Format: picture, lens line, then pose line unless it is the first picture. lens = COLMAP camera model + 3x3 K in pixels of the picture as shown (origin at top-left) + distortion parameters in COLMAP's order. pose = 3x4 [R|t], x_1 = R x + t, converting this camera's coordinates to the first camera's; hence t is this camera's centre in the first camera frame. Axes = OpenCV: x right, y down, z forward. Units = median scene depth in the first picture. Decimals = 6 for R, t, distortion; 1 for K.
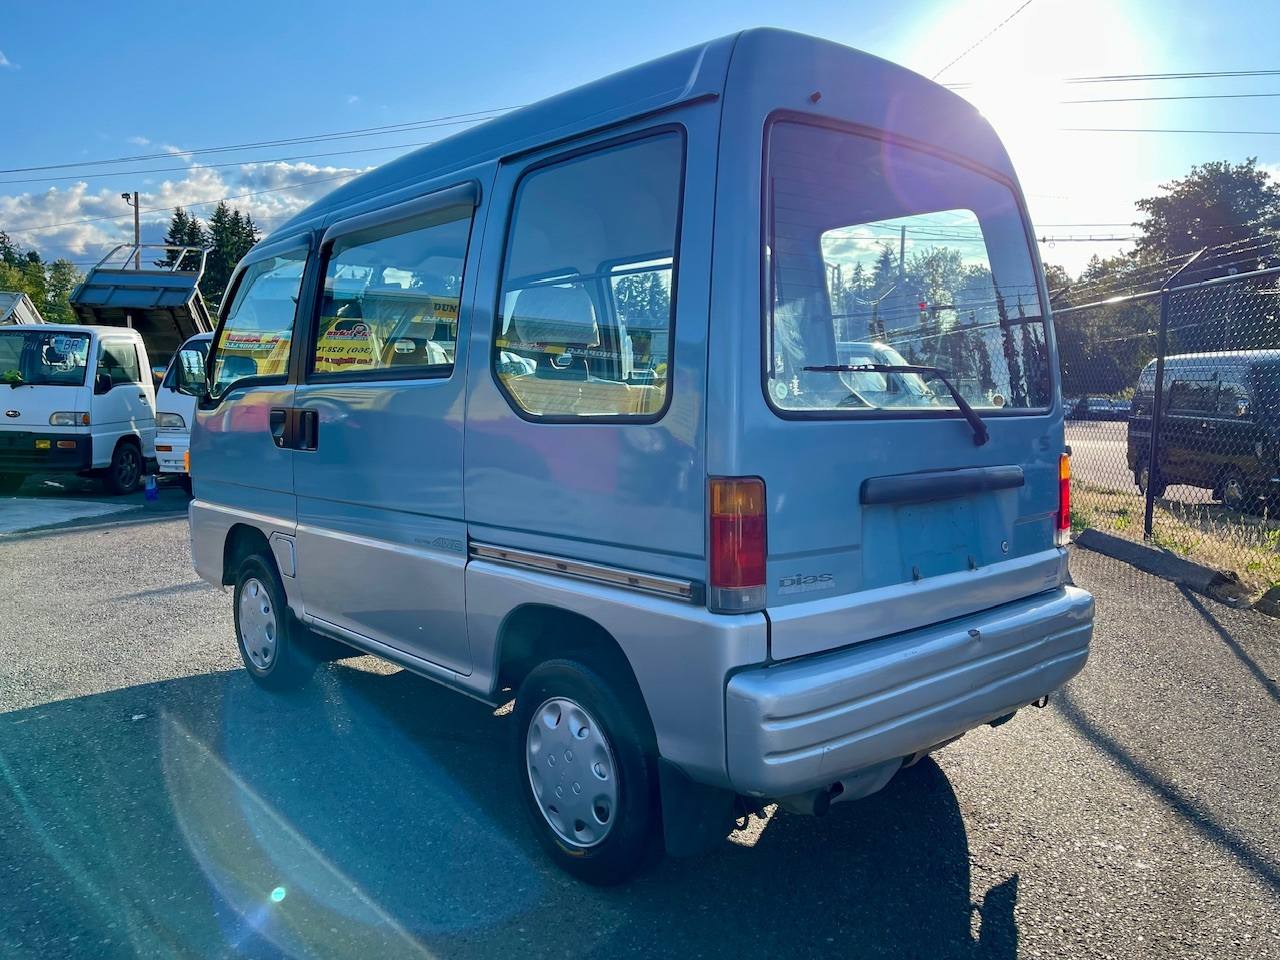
lens RADIAL K [[975.7, 0, 647.1], [0, 975.7, 483.5], [0, 0, 1]] dist [0.067044, -0.097029]
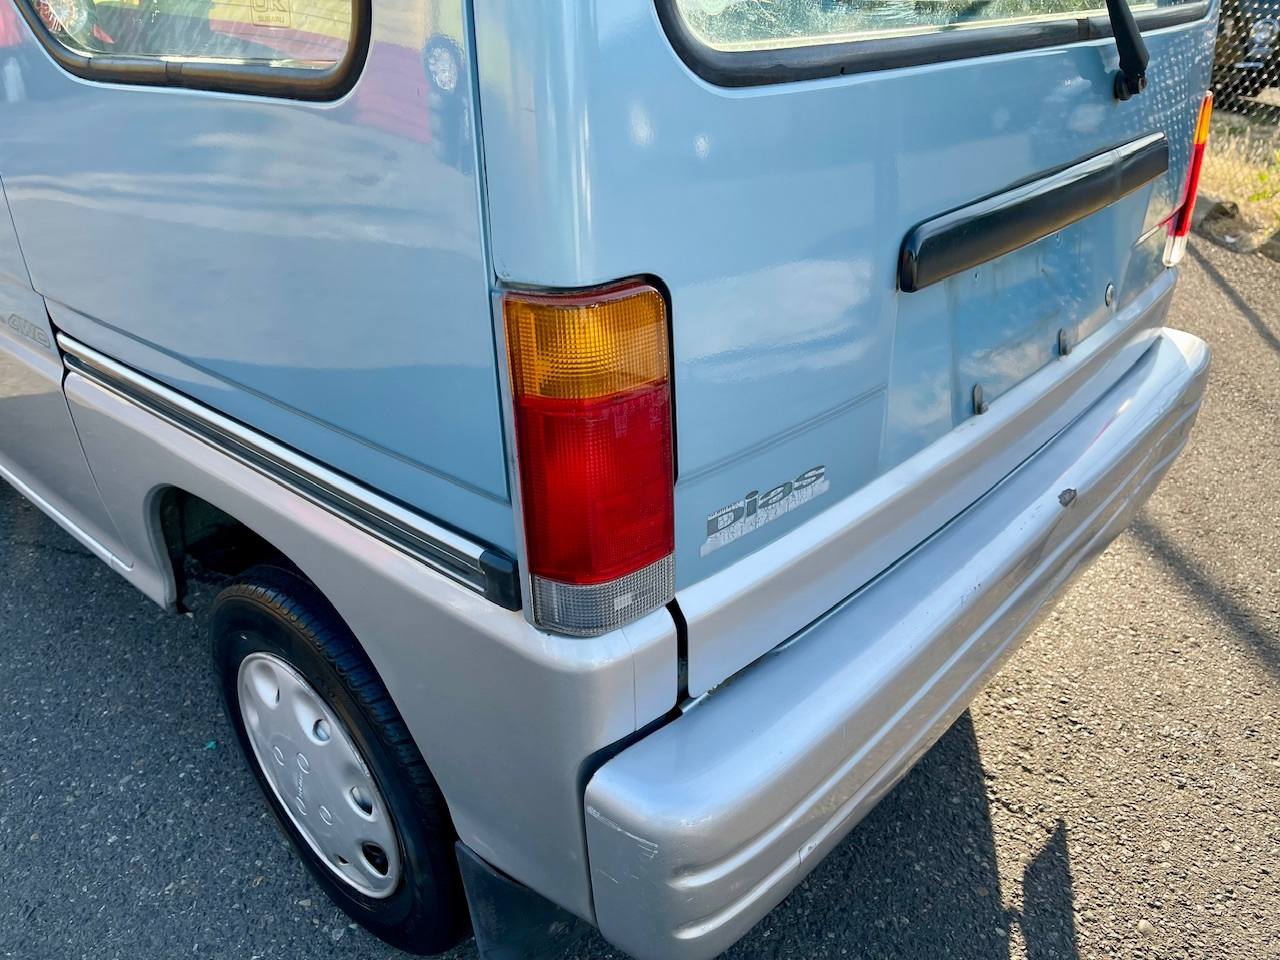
lens RADIAL K [[975.7, 0, 643.1], [0, 975.7, 484.9], [0, 0, 1]] dist [0.067044, -0.097029]
pose [[0.994162, -0.062932, 0.087647, 0.066343], [0.023854, 0.920386, 0.390282, -0.063676], [-0.105230, -0.385913, 0.916514, 0.566783]]
